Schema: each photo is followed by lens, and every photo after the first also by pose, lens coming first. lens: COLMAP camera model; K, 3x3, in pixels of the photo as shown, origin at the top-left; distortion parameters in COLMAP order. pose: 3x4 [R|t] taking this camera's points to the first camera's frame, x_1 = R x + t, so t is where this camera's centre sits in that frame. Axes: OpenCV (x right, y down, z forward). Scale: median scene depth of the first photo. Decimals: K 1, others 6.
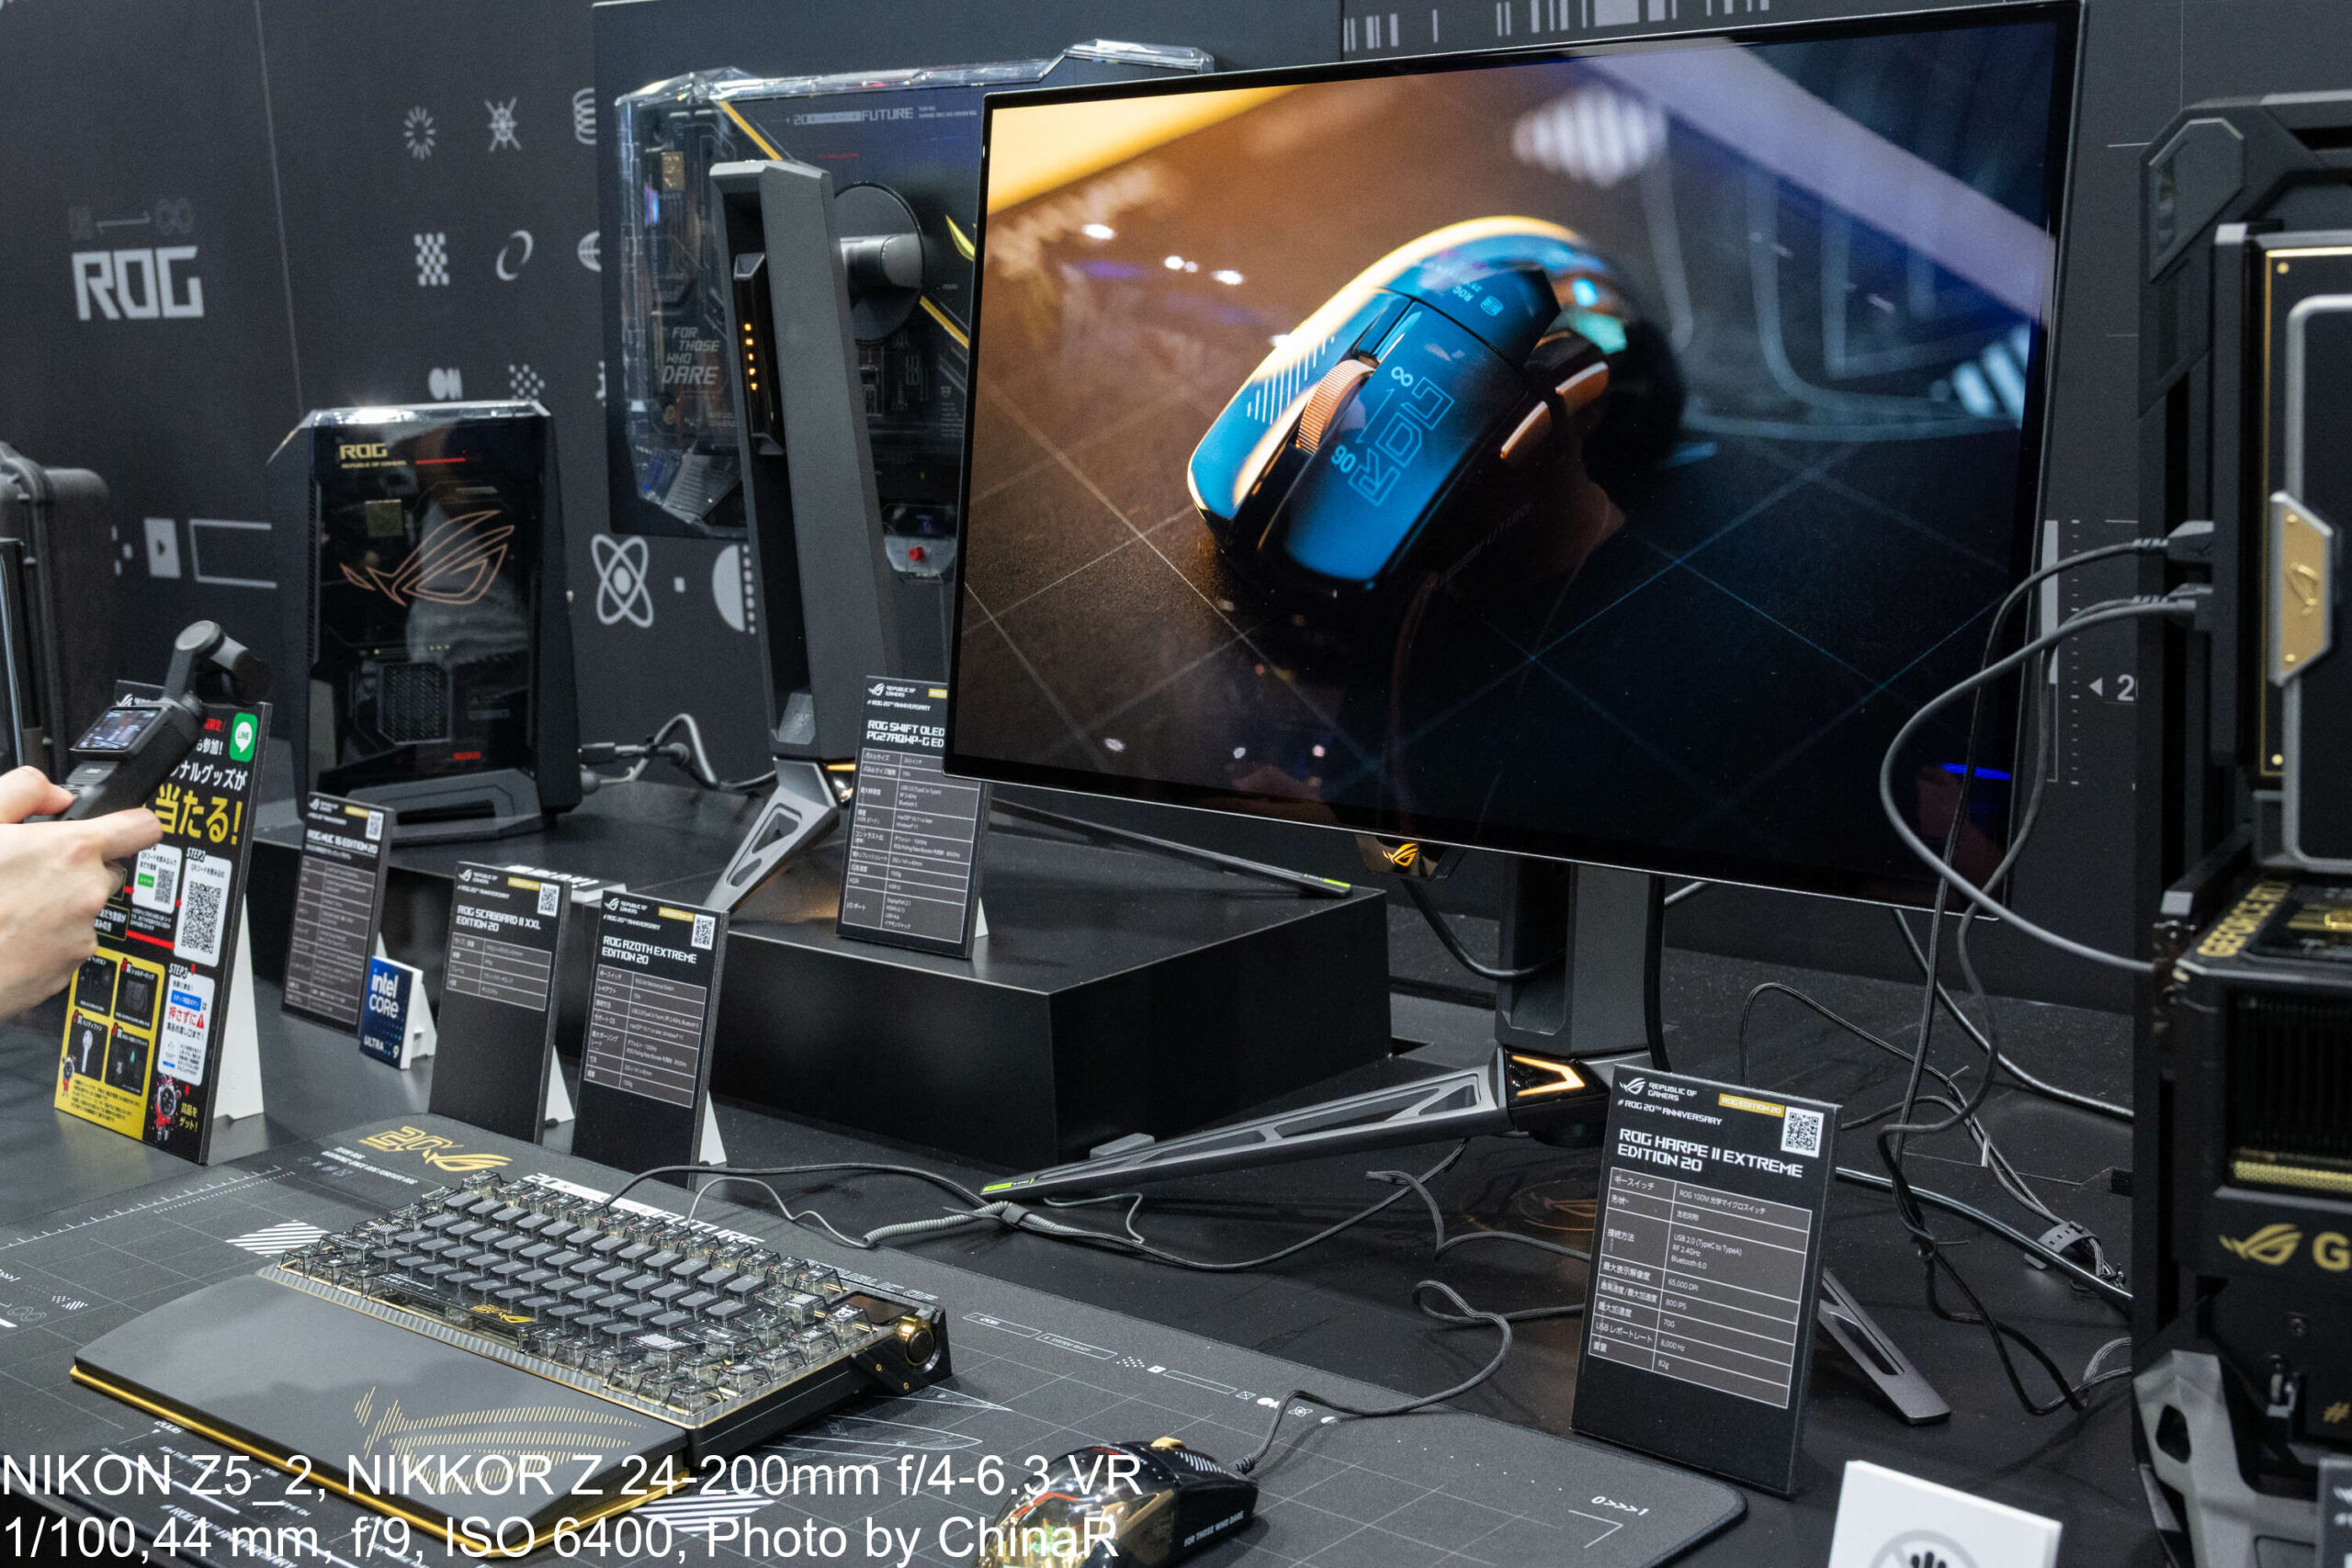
lens RADIAL K [[2970.6, 0, 1180.7], [0, 2970.6, 779.8], [0, 0, 1]] dist [0.007034, 0.000000]
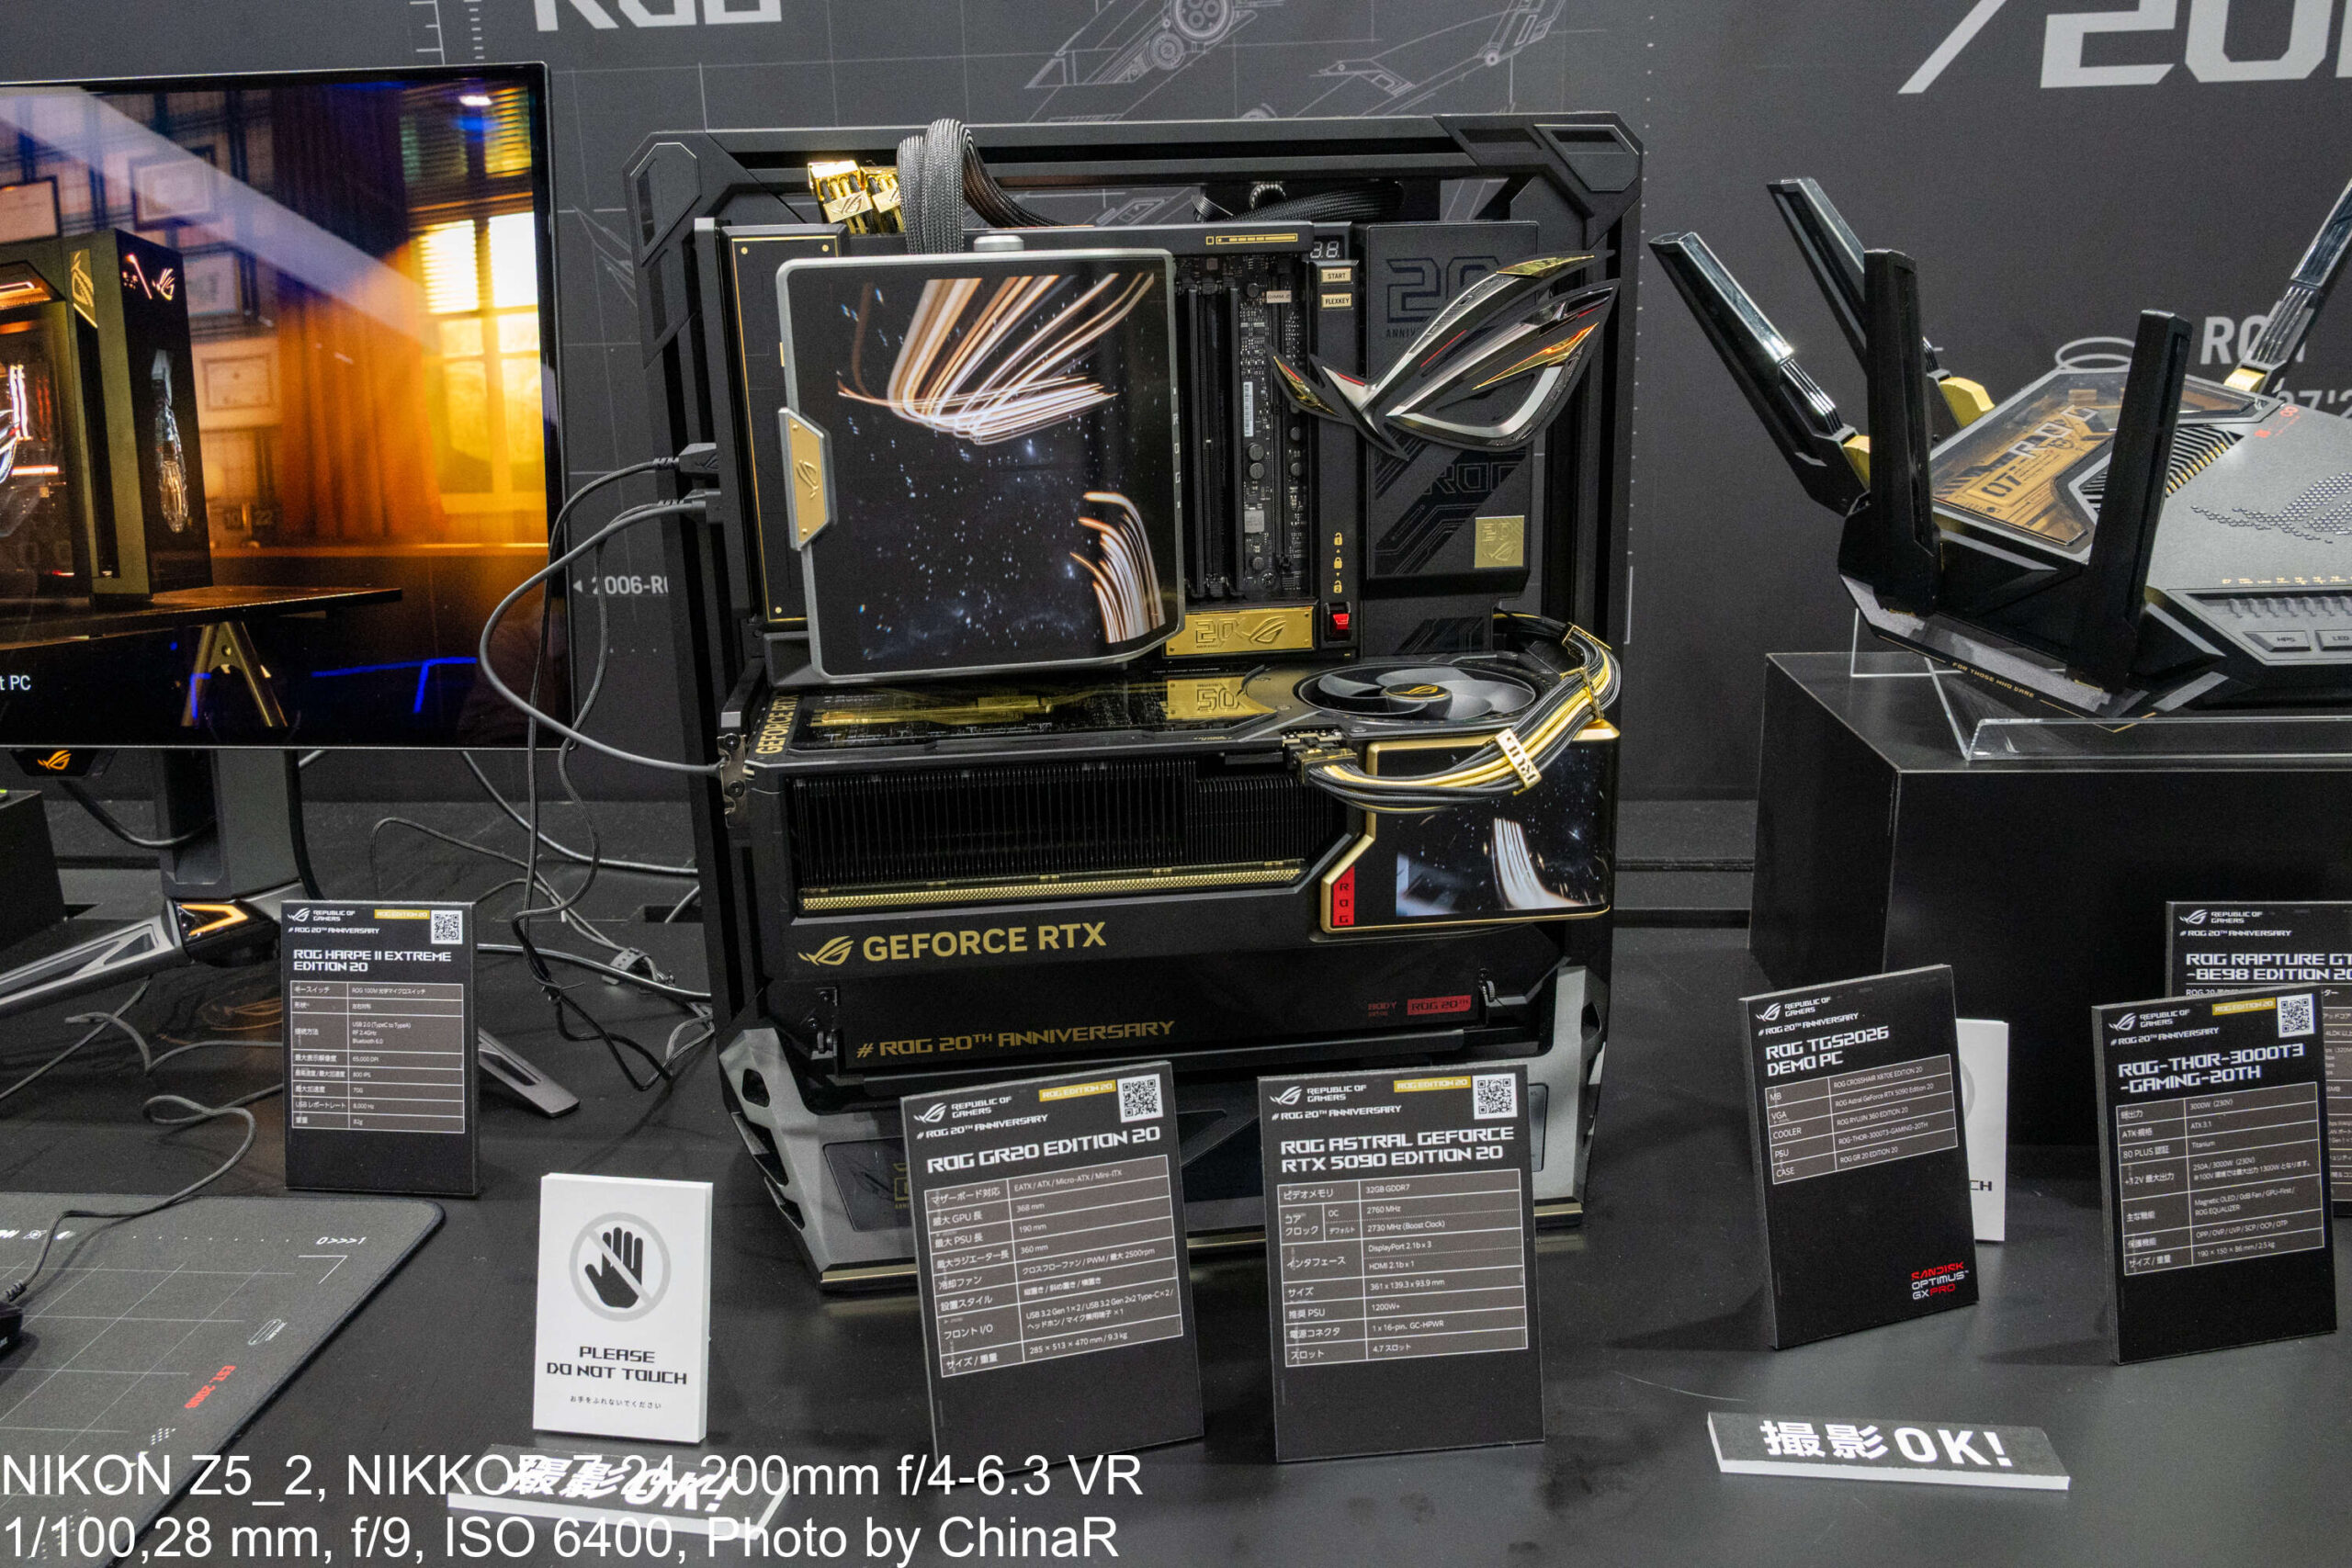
lens RADIAL K [[1800.4, 0, 1188.8], [0, 1800.4, 780.2], [0, 0, 1]] dist [0.006449, -0.011984]
pose [[0.792863, -0.140007, 0.593099, 0.004101], [0.097942, 0.989875, 0.102740, 0.003448], [-0.601478, -0.023370, 0.798547, 0.156322]]
